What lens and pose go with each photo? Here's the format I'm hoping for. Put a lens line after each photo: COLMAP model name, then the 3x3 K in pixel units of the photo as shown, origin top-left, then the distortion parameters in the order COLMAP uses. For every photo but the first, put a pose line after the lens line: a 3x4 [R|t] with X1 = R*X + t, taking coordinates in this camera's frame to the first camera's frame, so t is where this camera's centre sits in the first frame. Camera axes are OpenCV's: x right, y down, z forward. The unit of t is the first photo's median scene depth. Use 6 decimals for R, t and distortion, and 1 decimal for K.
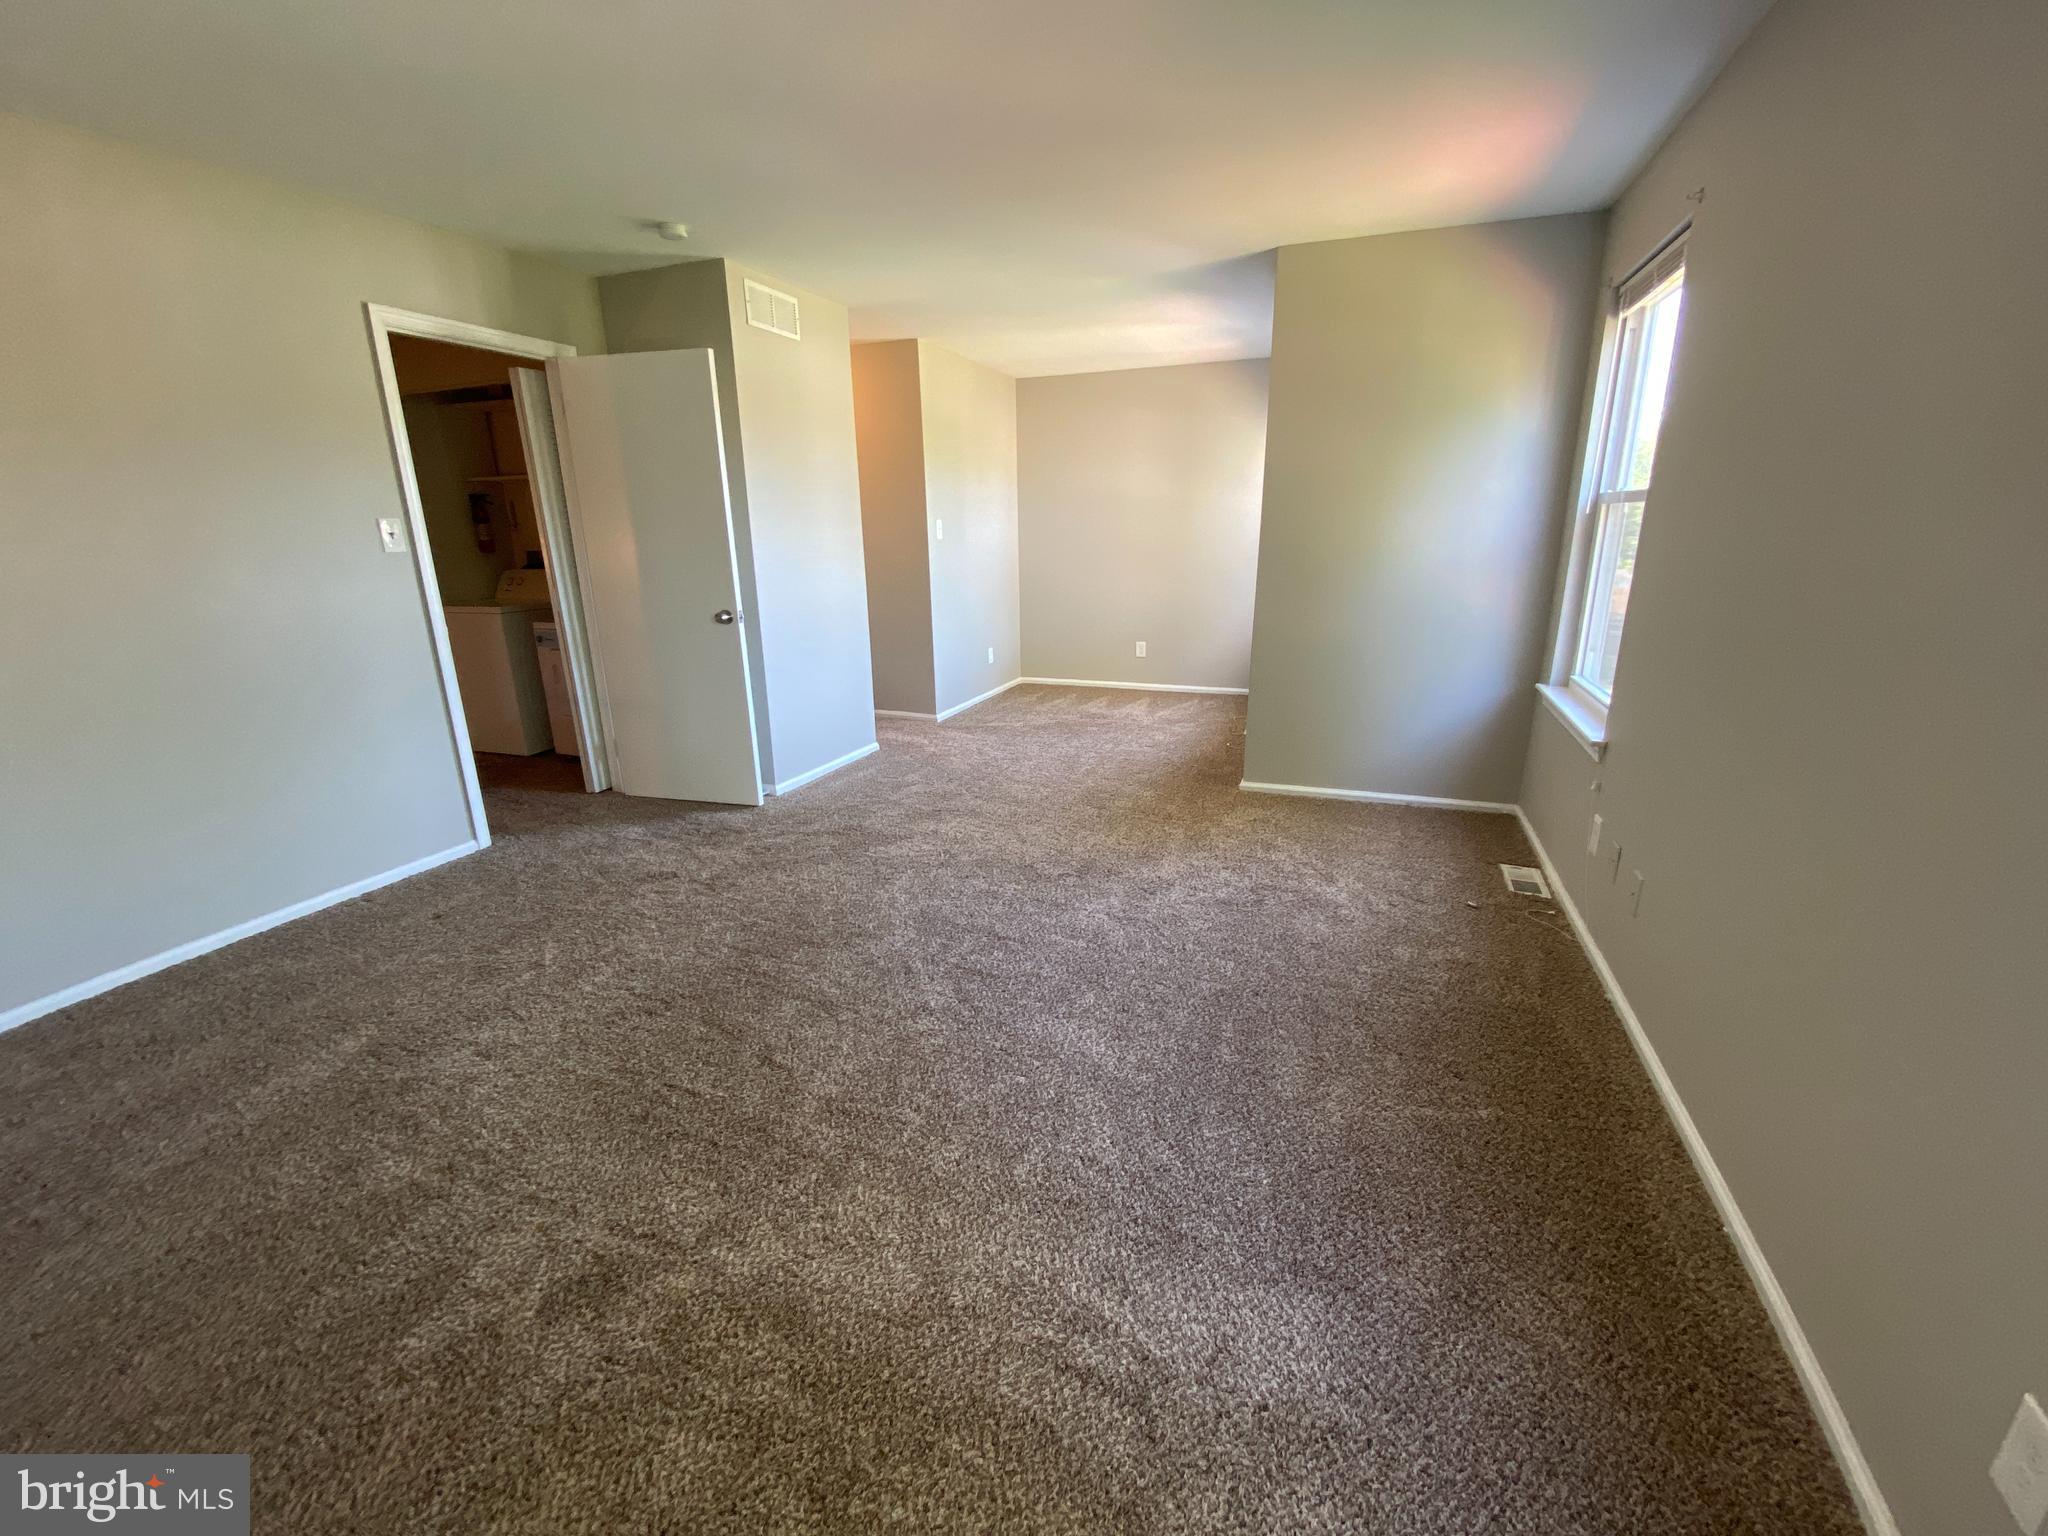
lens RADIAL K [[824.7, 0, 1019.5], [0, 824.7, 771.2], [0, 0, 1]] dist [0.007095, -0.013993]
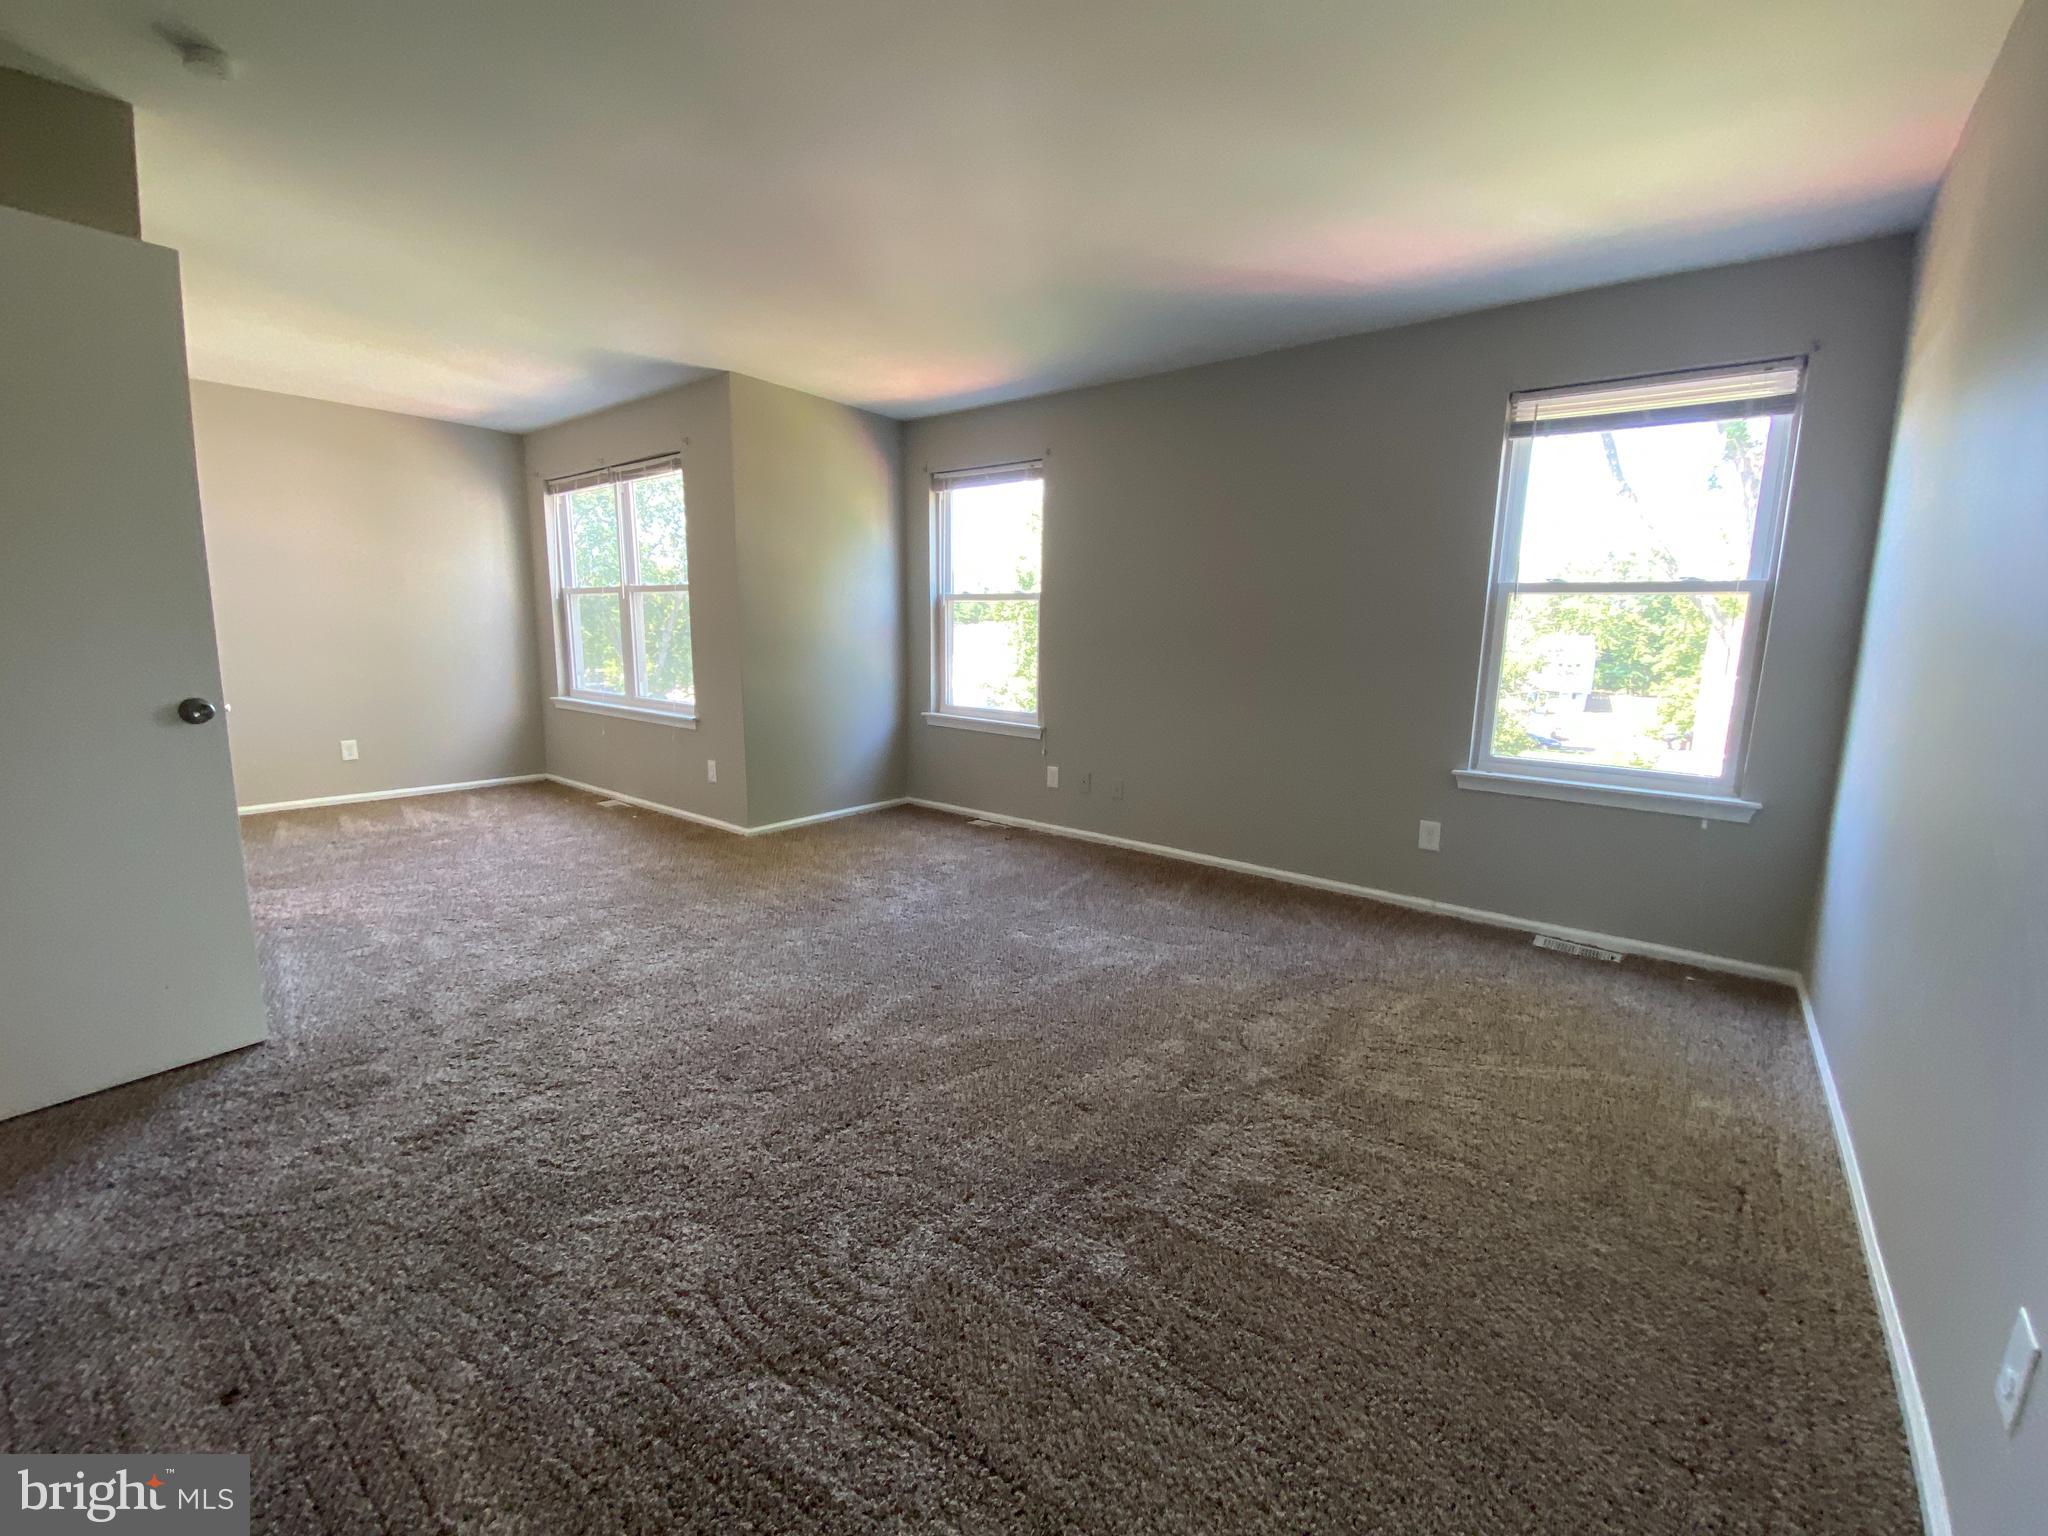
lens RADIAL K [[824.7, 0, 1026.9], [0, 824.7, 765.4], [0, 0, 1]] dist [0.007095, -0.013993]
pose [[0.297782, -0.132491, 0.945395, -0.759978], [0.243254, 0.968163, 0.059061, -0.052248], [-0.923121, 0.212384, 0.320531, 0.339556]]
